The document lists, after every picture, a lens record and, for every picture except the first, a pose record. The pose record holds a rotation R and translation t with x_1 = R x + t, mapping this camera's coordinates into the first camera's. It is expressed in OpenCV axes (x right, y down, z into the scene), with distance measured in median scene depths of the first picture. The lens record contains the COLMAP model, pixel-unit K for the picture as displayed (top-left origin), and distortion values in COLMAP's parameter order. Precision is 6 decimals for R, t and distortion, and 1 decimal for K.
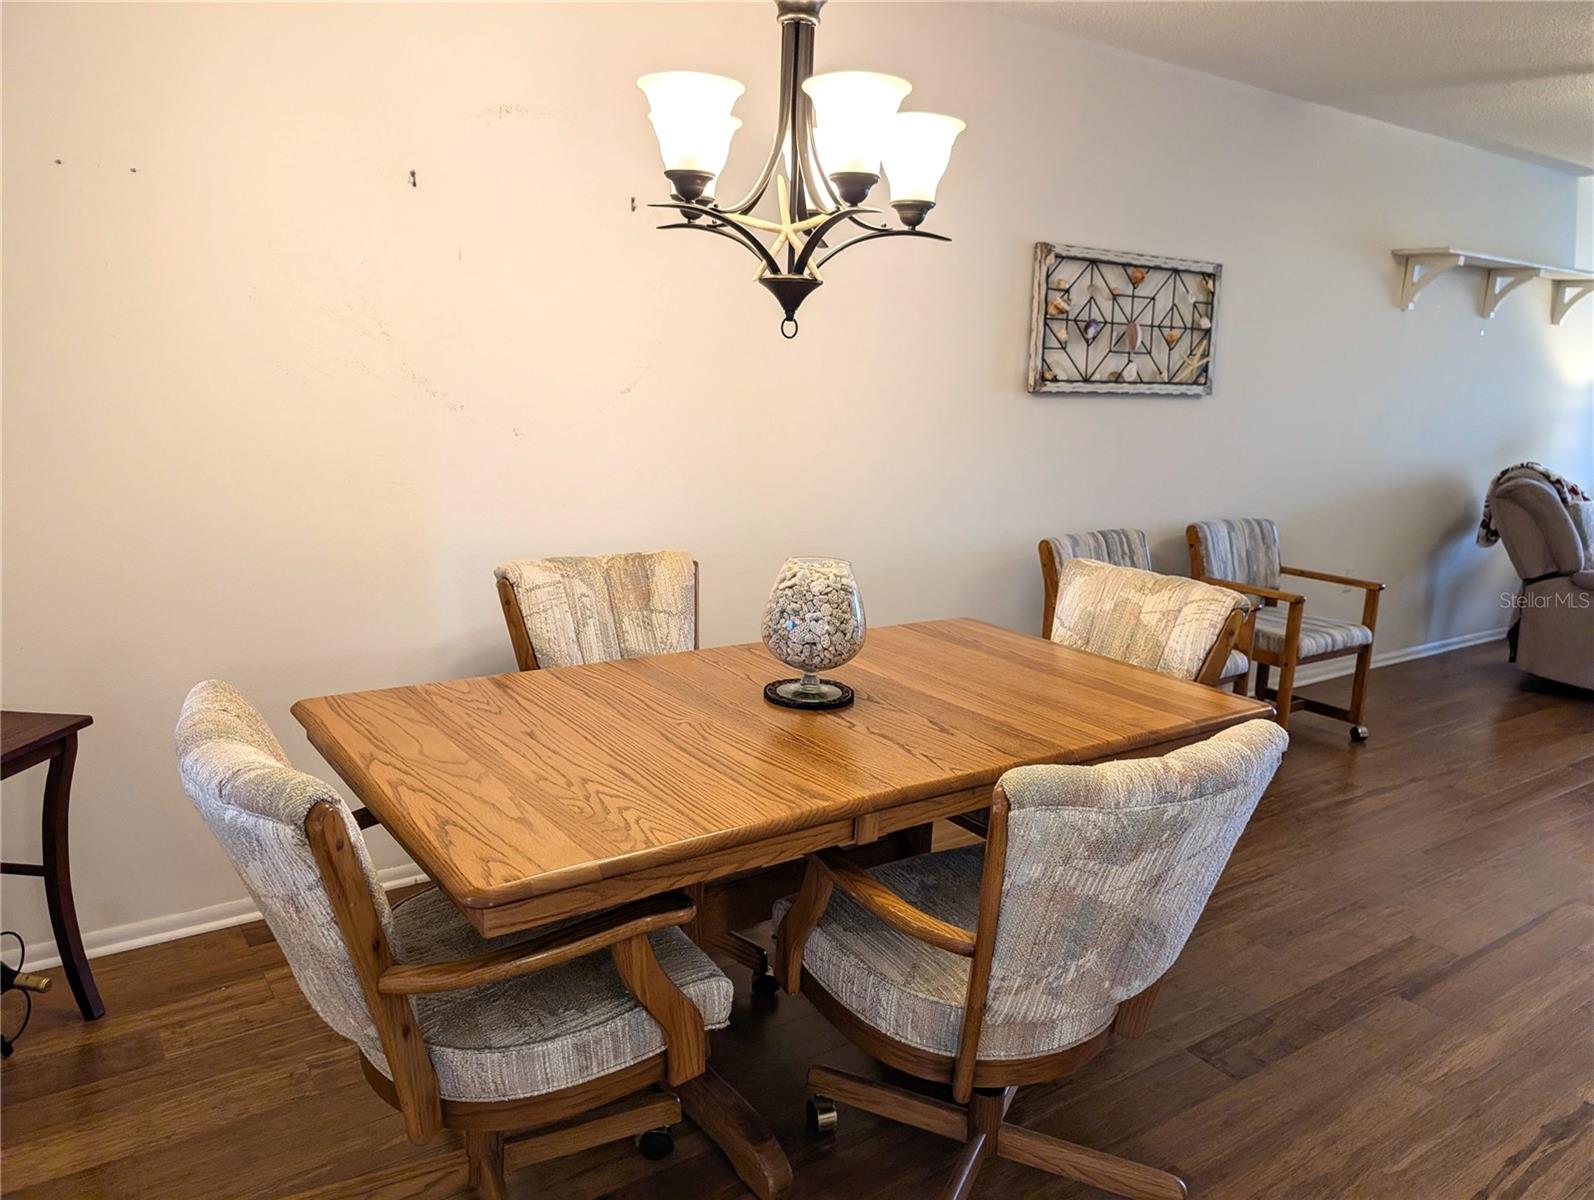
lens RADIAL K [[1154.3, 0, 801.2], [0, 1154.3, 580.6], [0, 0, 1]] dist [0.012837, -0.011430]
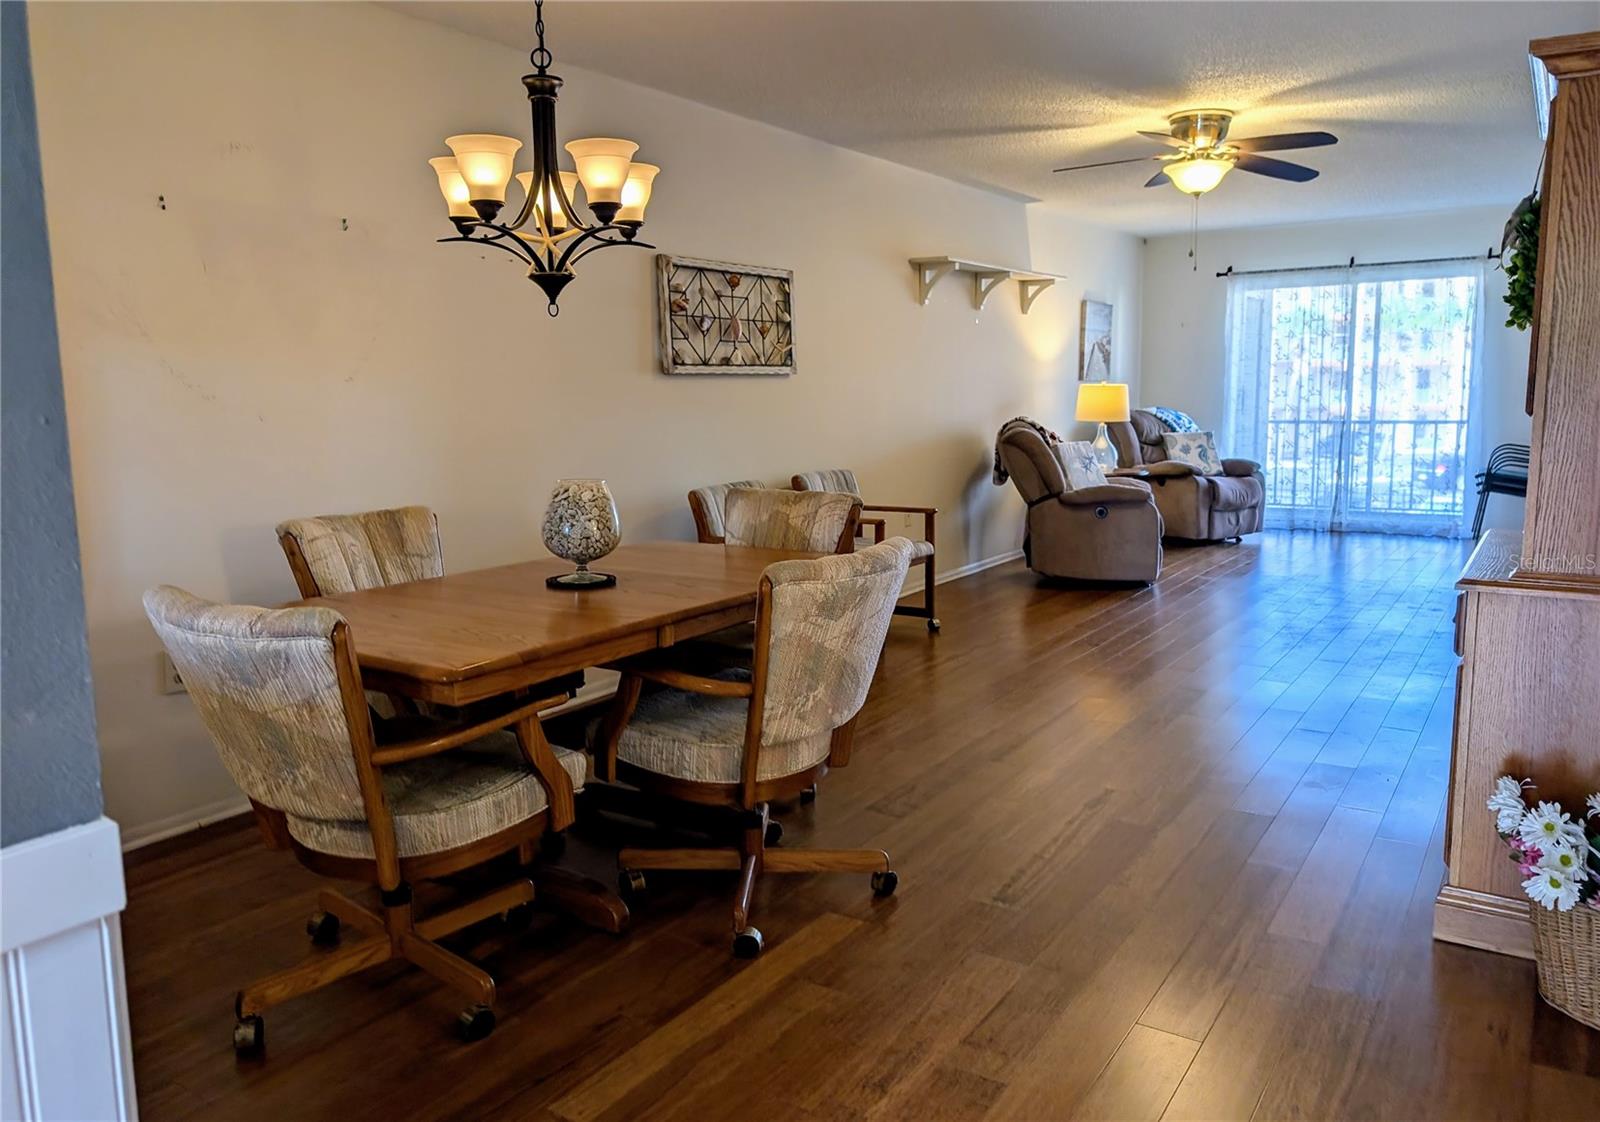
lens RADIAL K [[1175.5, 0, 798.2], [0, 1175.5, 506.5], [0, 0, 1]] dist [0.145494, -0.326269]
pose [[0.928645, -0.088112, 0.360352, -0.210997], [0.117316, 0.991284, -0.059944, 0.106581], [-0.351930, 0.097942, 0.930888, -0.321694]]
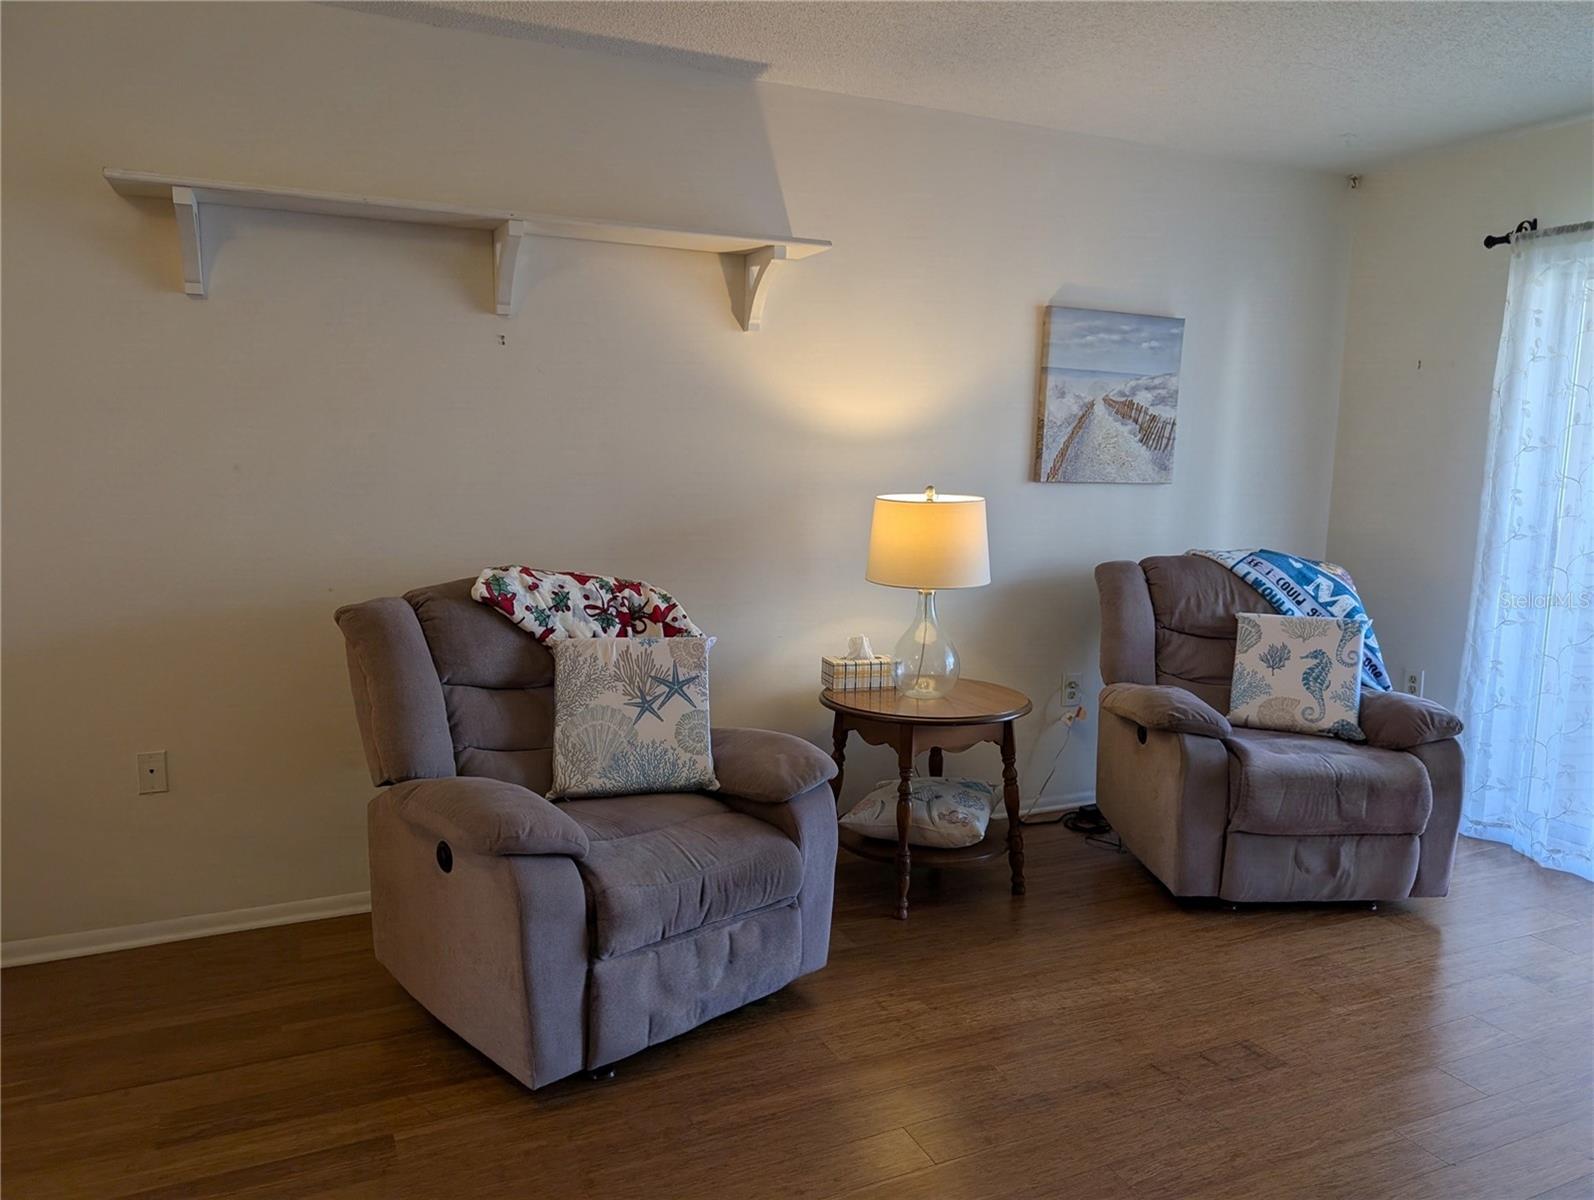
lens RADIAL K [[1167.1, 0, 809.6], [0, 1167.1, 588.6], [0, 0, 1]] dist [0.028731, -0.029376]
pose [[0.983982, 0.001278, -0.178262, 1.841704], [-0.014353, 0.997296, -0.072081, -0.111349], [0.177687, 0.073485, 0.981339, 1.011678]]
